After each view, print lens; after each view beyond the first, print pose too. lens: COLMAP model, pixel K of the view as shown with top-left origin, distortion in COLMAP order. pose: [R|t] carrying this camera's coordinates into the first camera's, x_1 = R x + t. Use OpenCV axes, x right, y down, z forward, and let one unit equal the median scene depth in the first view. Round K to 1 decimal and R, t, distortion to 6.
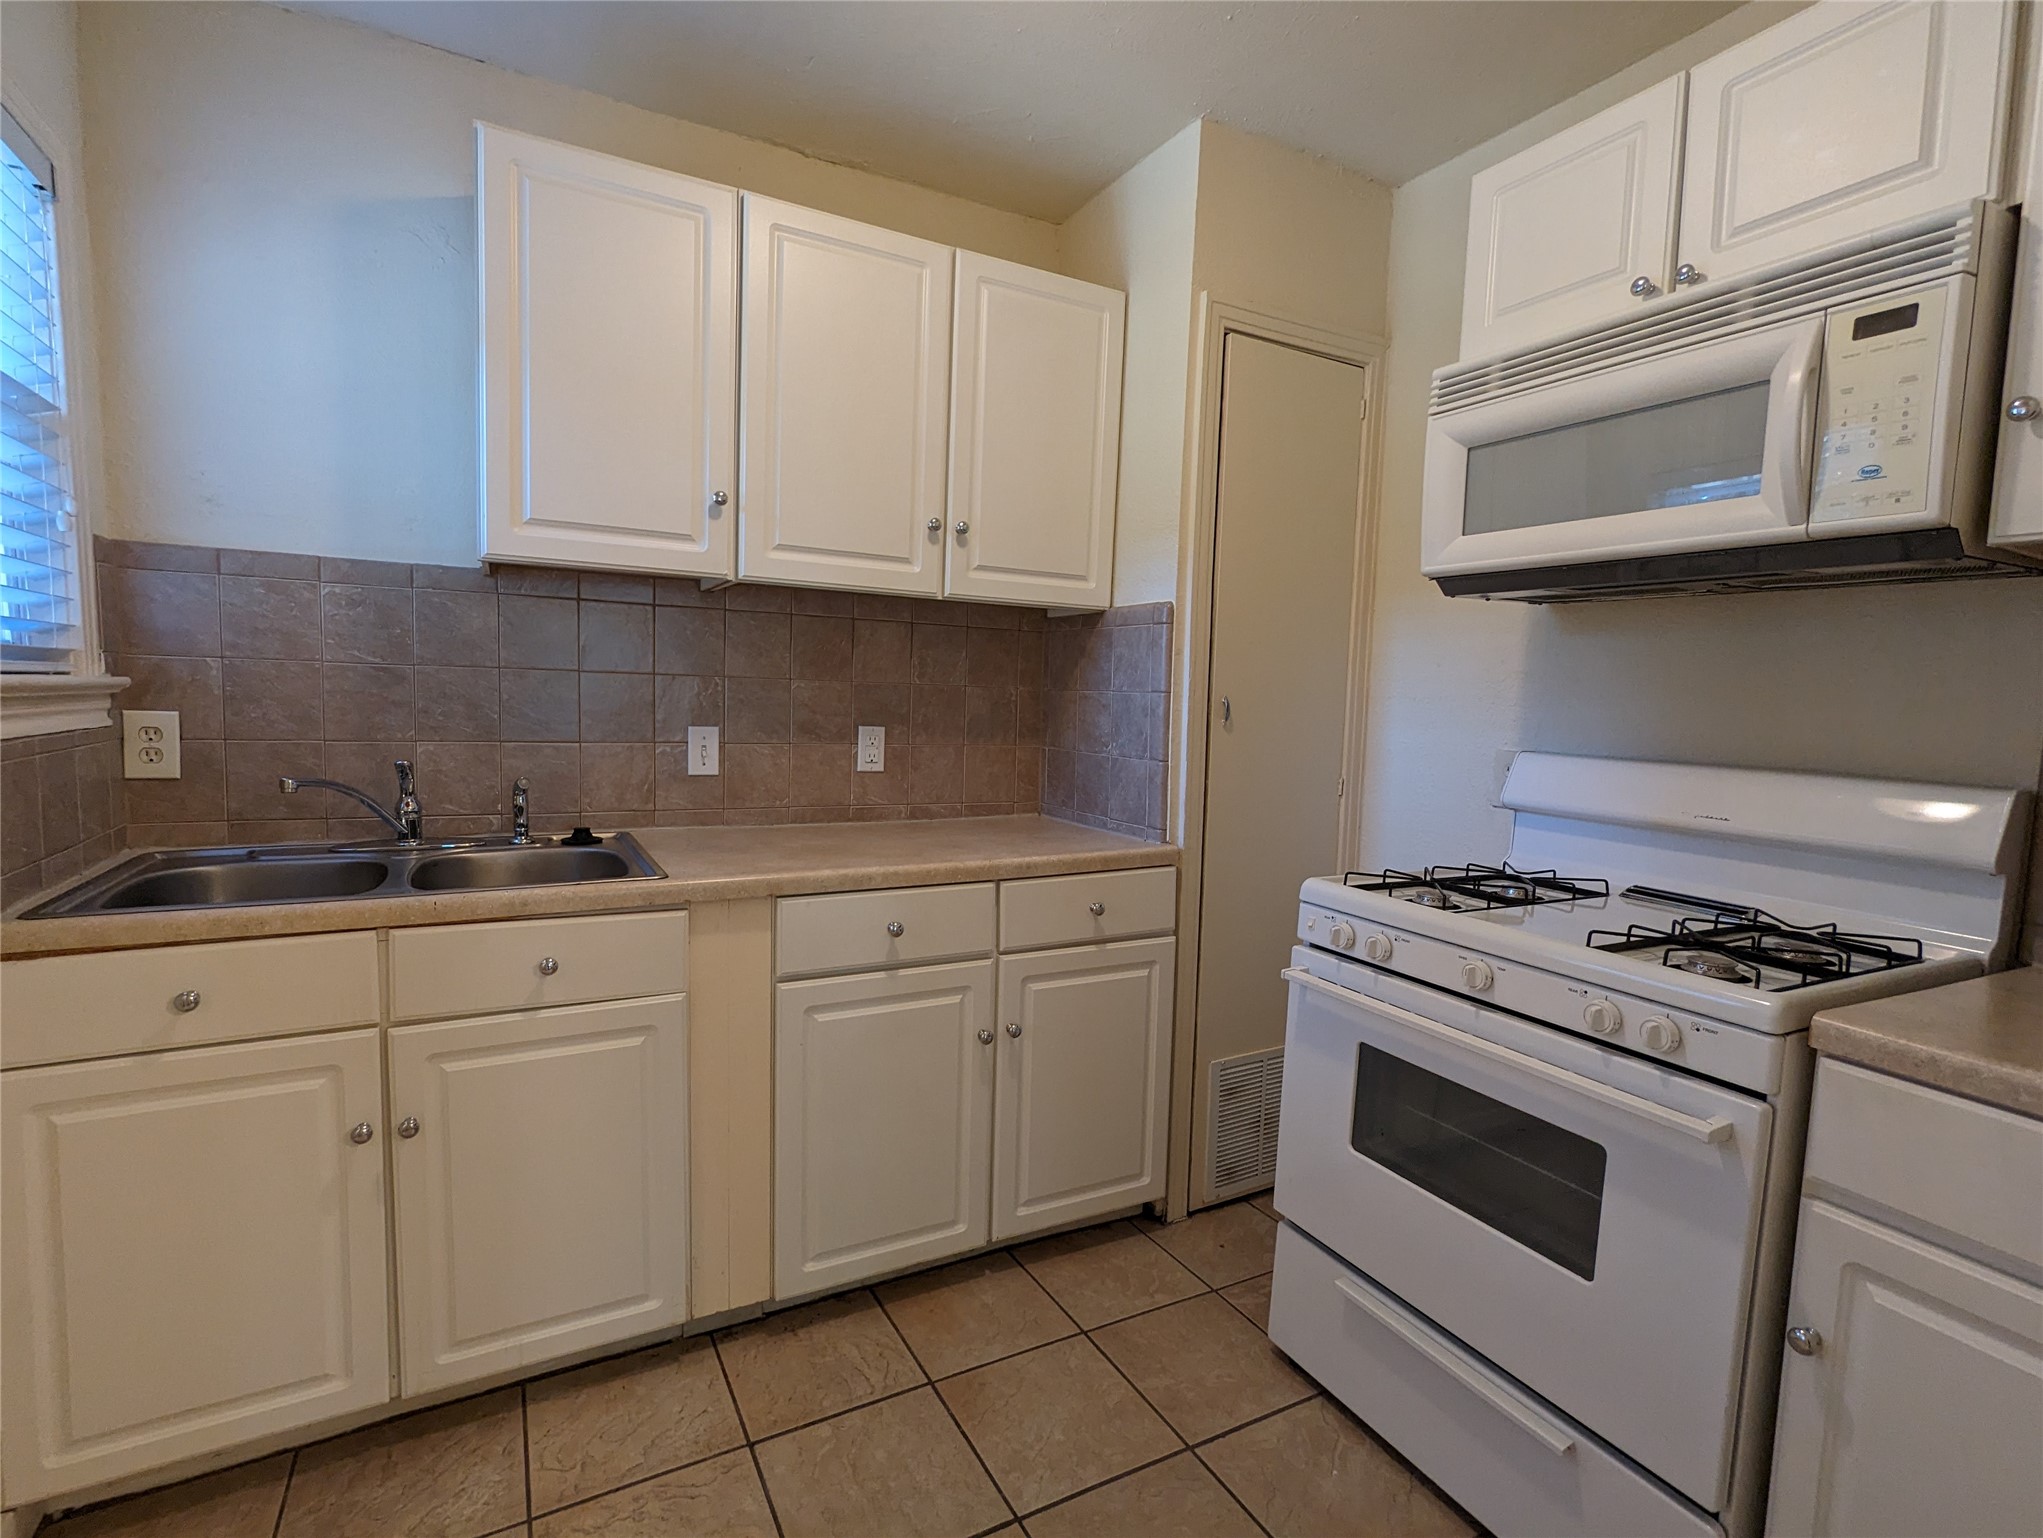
lens RADIAL K [[982.0, 0, 1022.7], [0, 982.0, 770.8], [0, 0, 1]] dist [-0.000594, -0.000632]
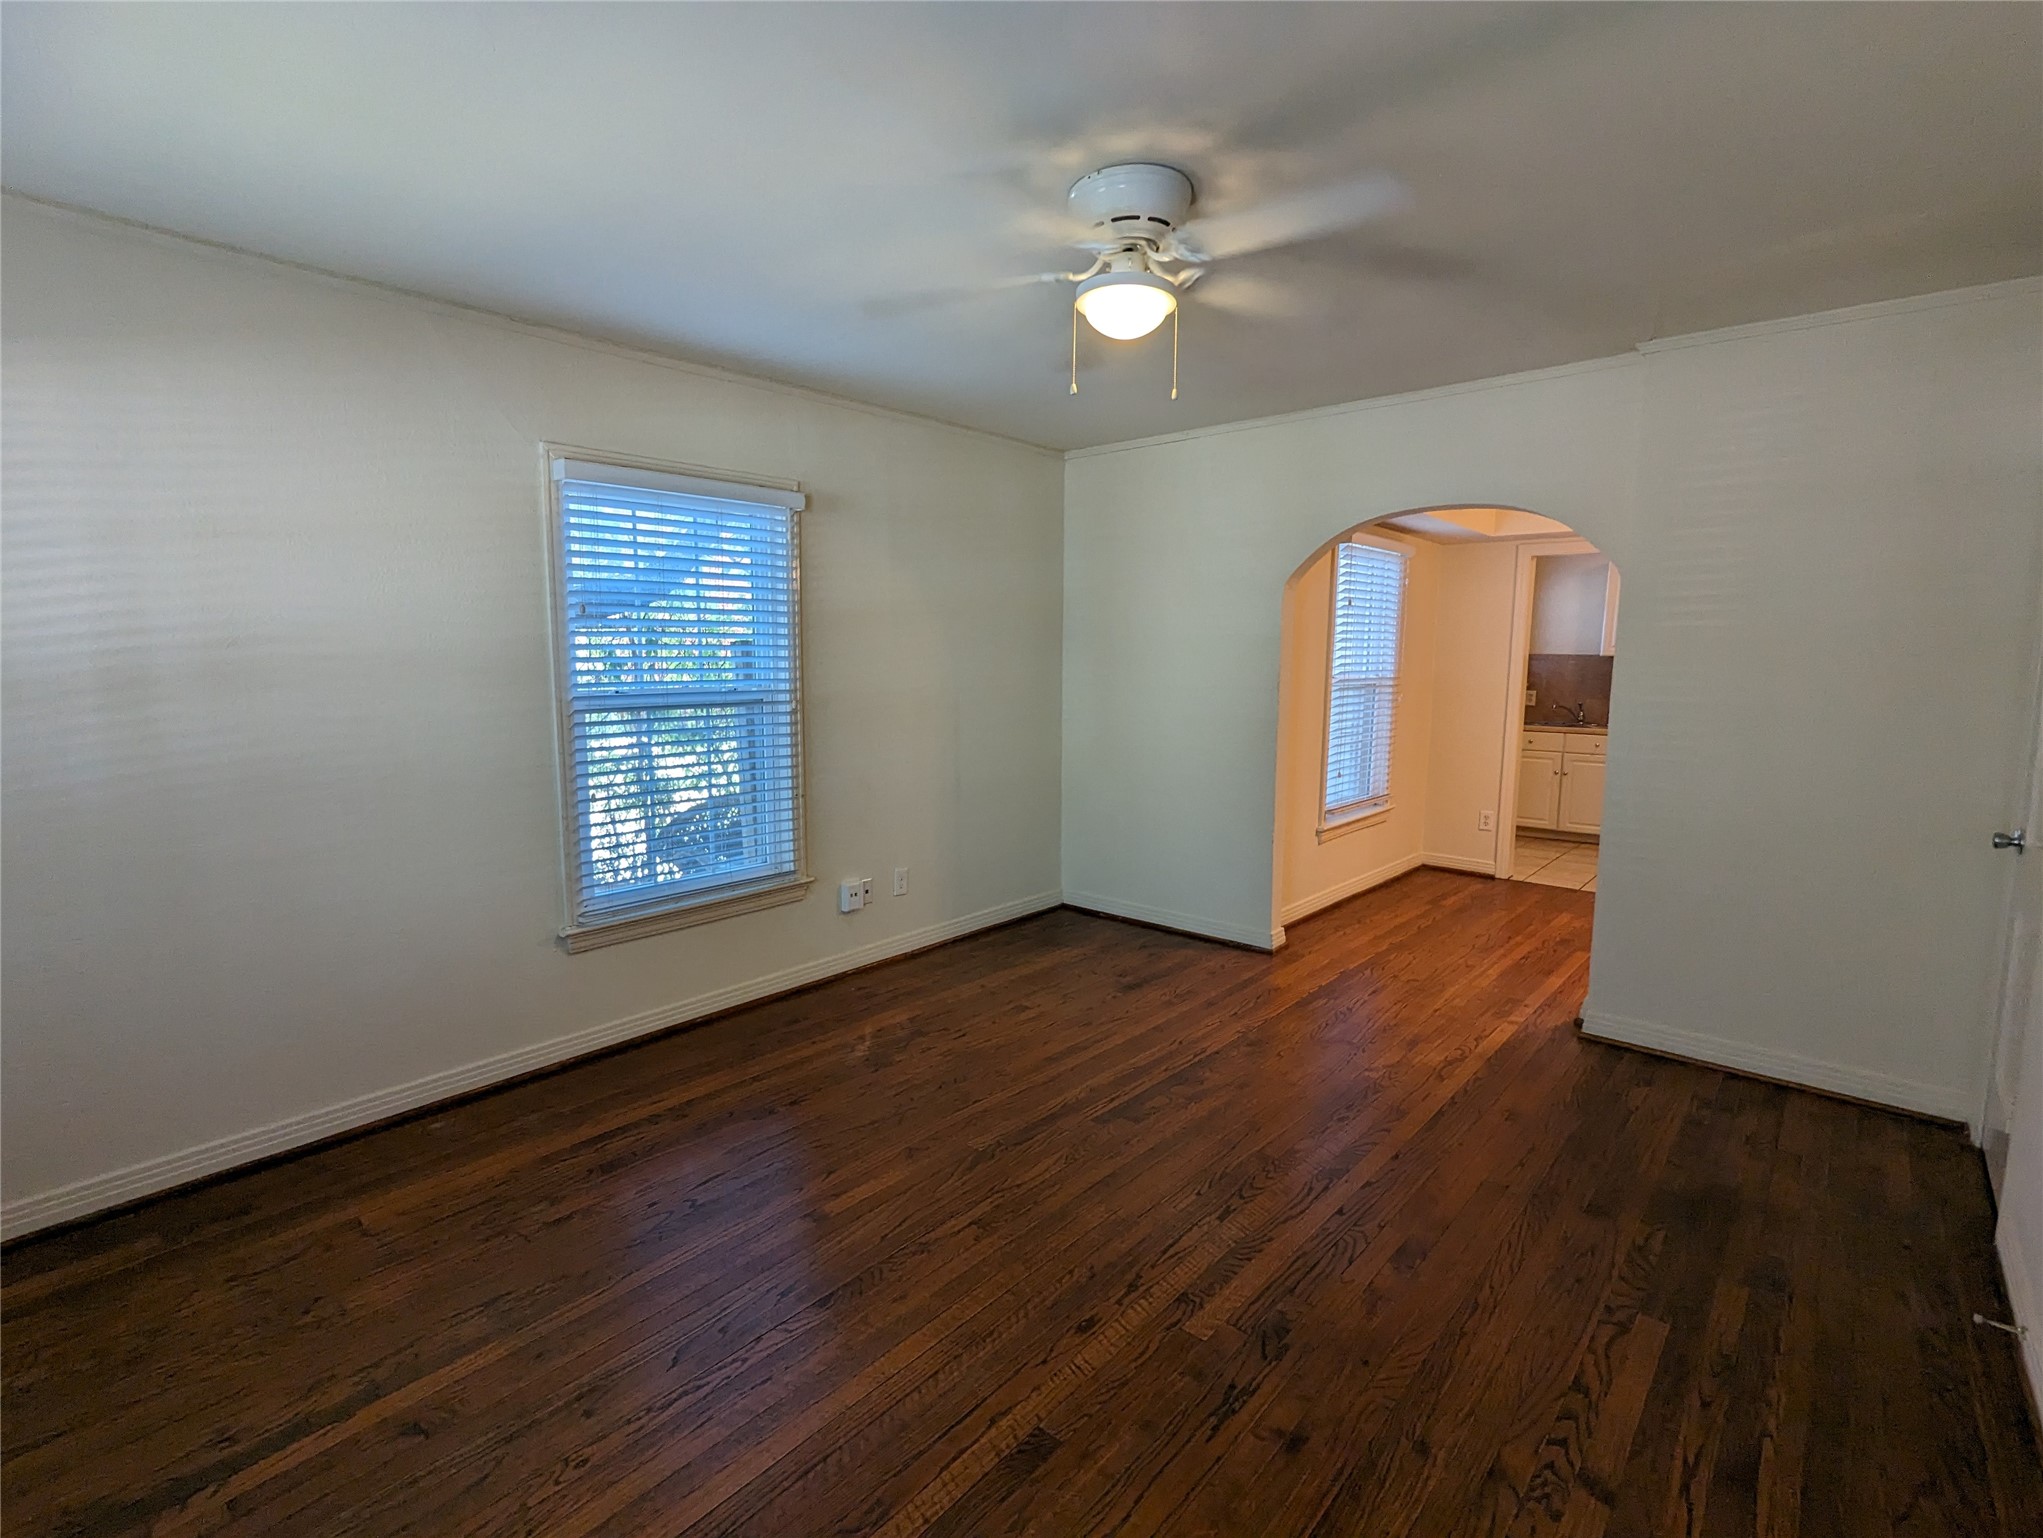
lens RADIAL K [[982.0, 0, 1014.5], [0, 982.0, 770.7], [0, 0, 1]] dist [-0.000594, -0.000632]
pose [[0.350405, 0.087914, -0.932463, 2.257385], [-0.083944, 0.994526, 0.062220, 0.202243], [0.932829, 0.056473, 0.355867, -2.513267]]
